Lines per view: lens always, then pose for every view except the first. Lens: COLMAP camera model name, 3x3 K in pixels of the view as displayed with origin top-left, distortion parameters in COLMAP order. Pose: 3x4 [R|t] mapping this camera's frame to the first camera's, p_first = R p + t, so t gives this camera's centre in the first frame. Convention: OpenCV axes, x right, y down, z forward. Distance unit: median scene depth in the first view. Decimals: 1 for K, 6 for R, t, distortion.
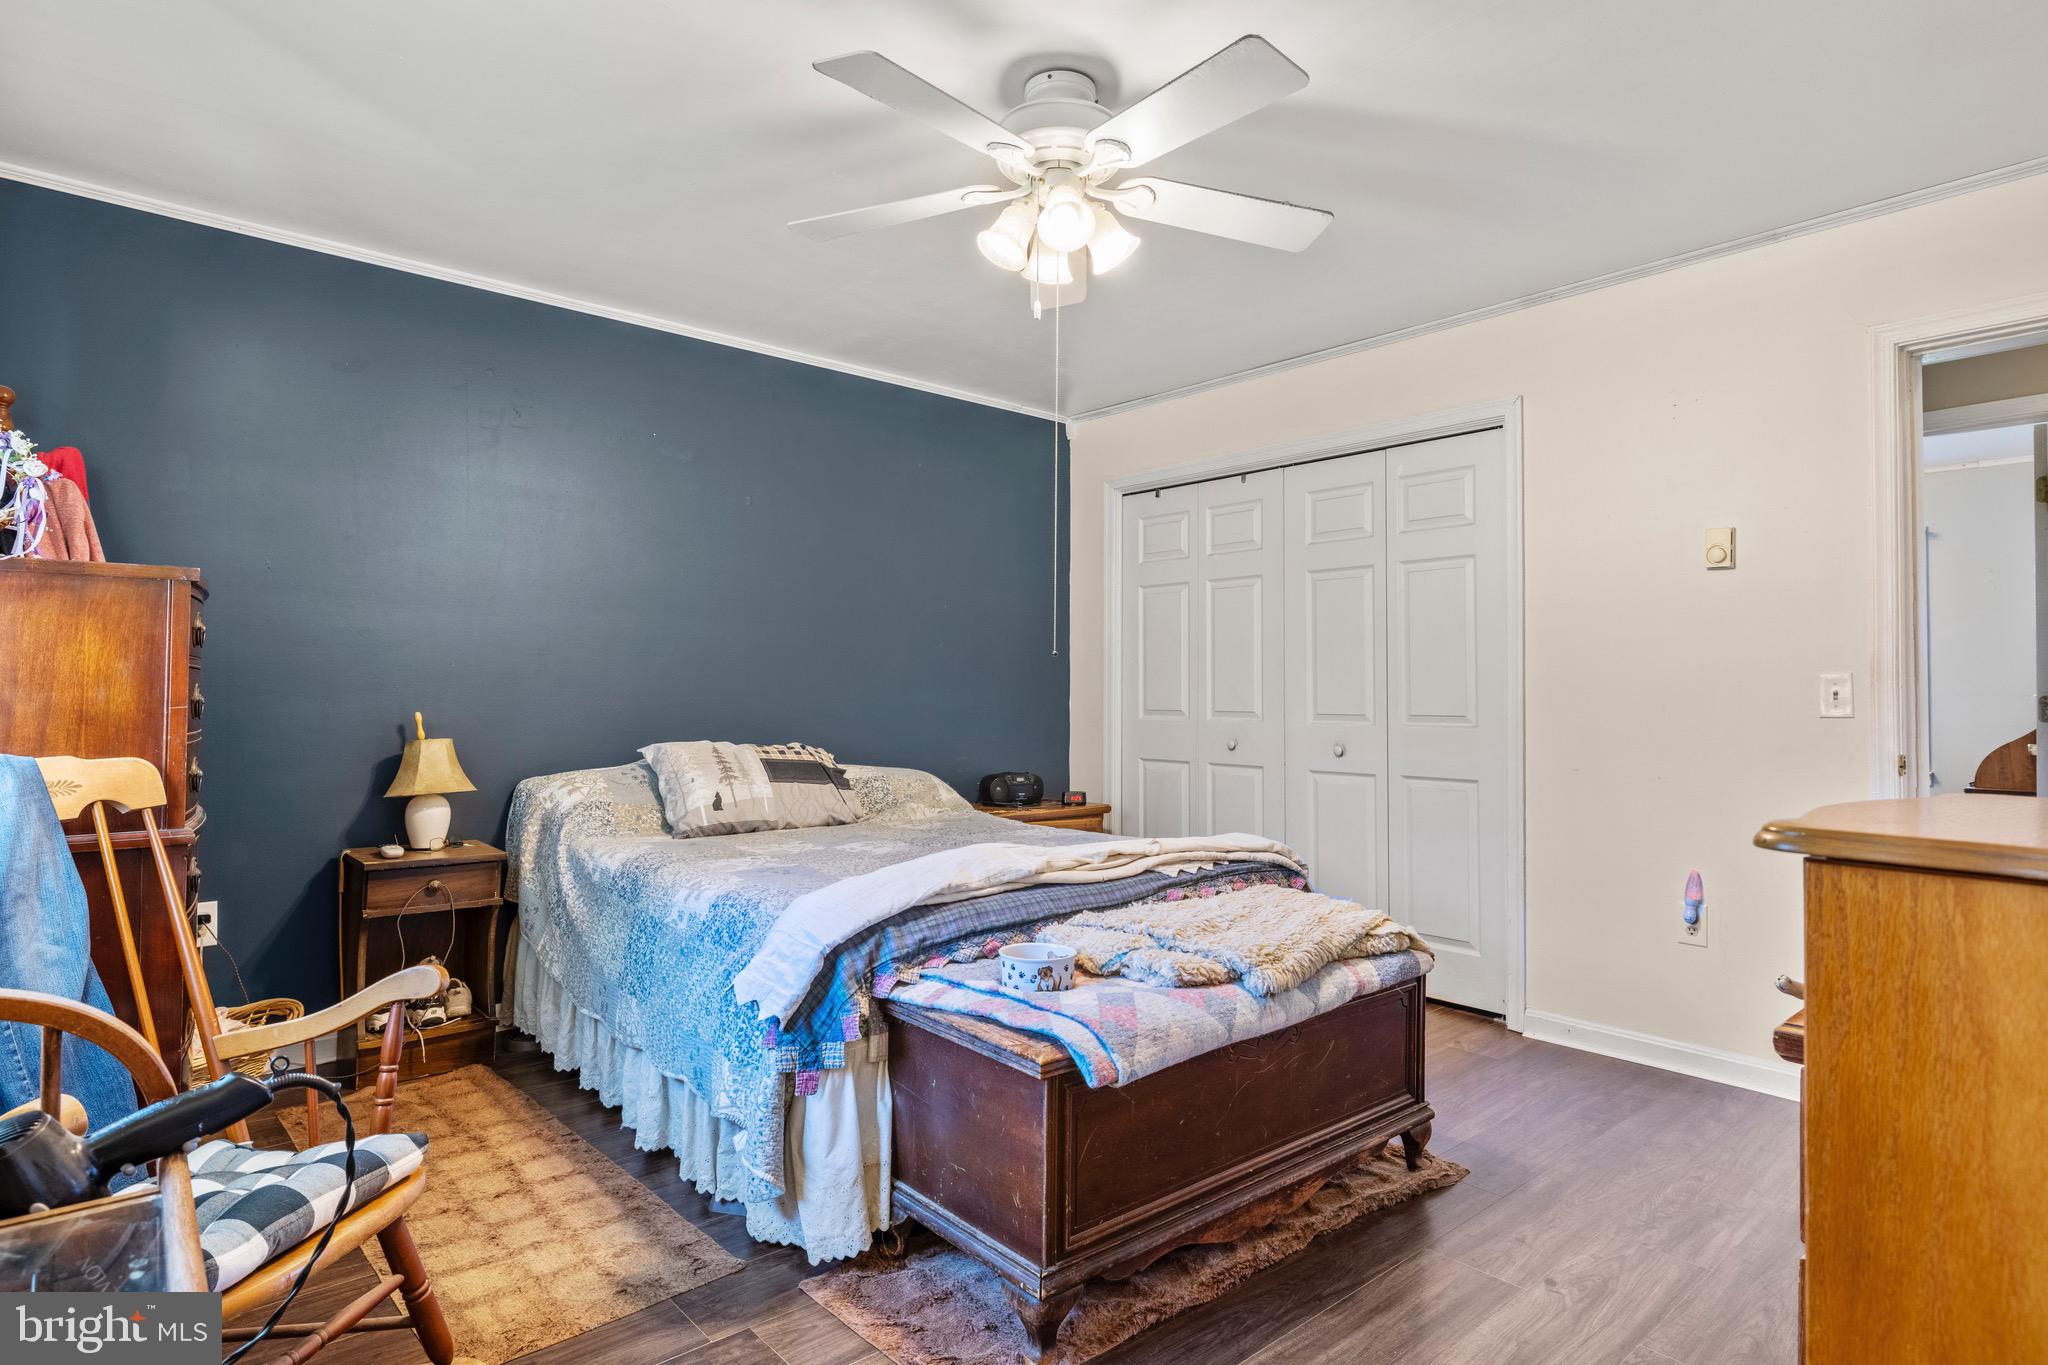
lens RADIAL K [[1081.5, 0, 1025.1], [0, 1081.5, 687.3], [0, 0, 1]] dist [-0.002904, -0.000302]
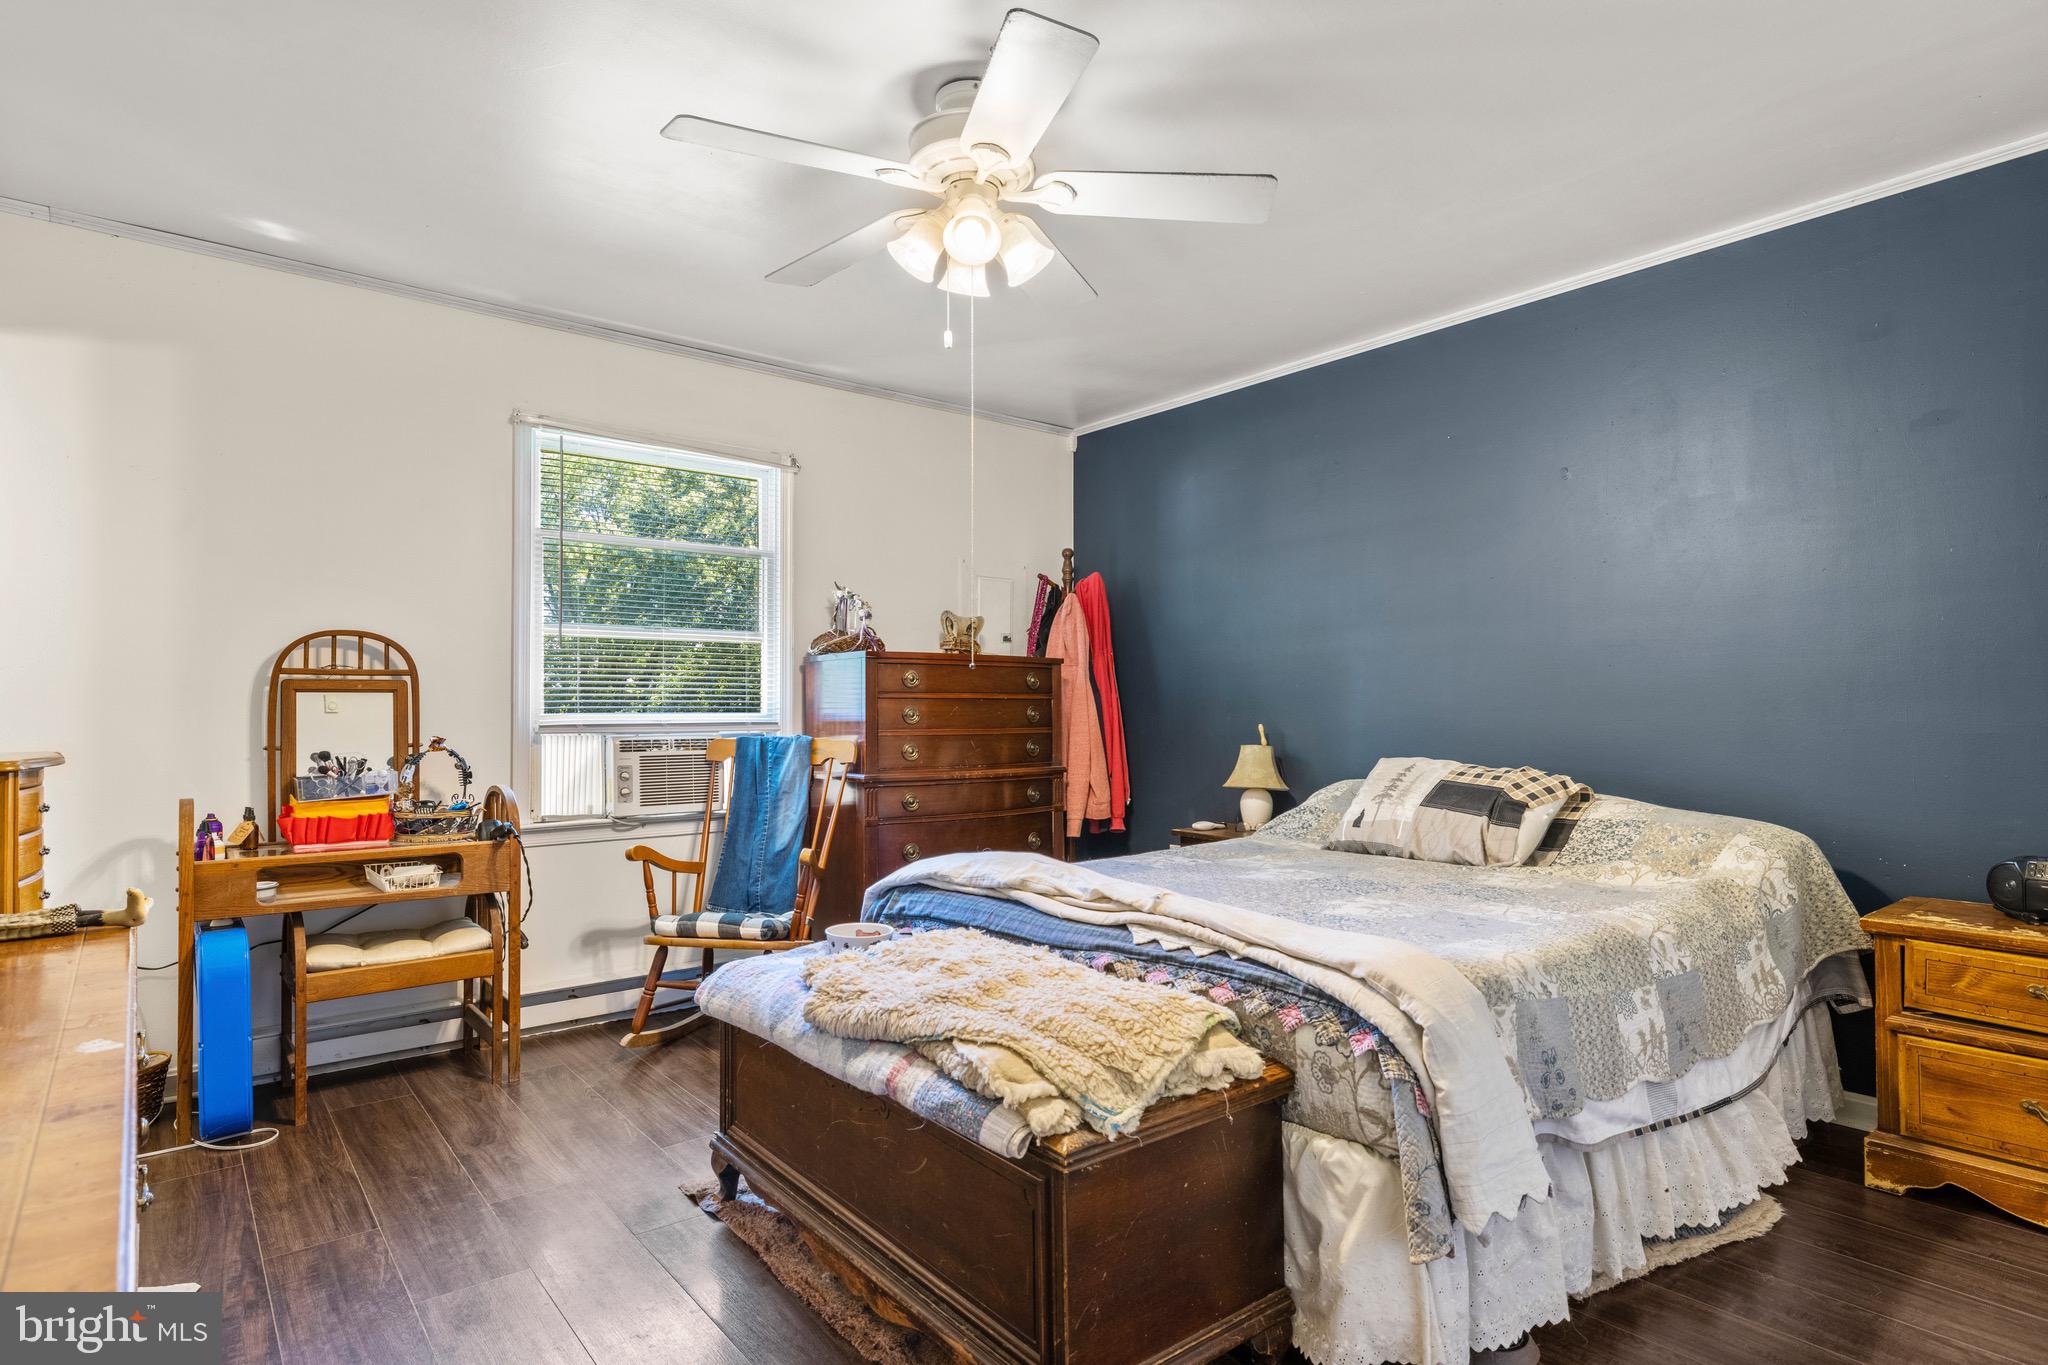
lens RADIAL K [[1081.5, 0, 1025.1], [0, 1081.5, 687.3], [0, 0, 1]] dist [-0.002904, -0.000302]
pose [[-0.034814, -0.027805, -0.999007, 0.892659], [0.012130, 0.999528, -0.028242, 0.014039], [0.999320, -0.013101, -0.034460, 0.930363]]
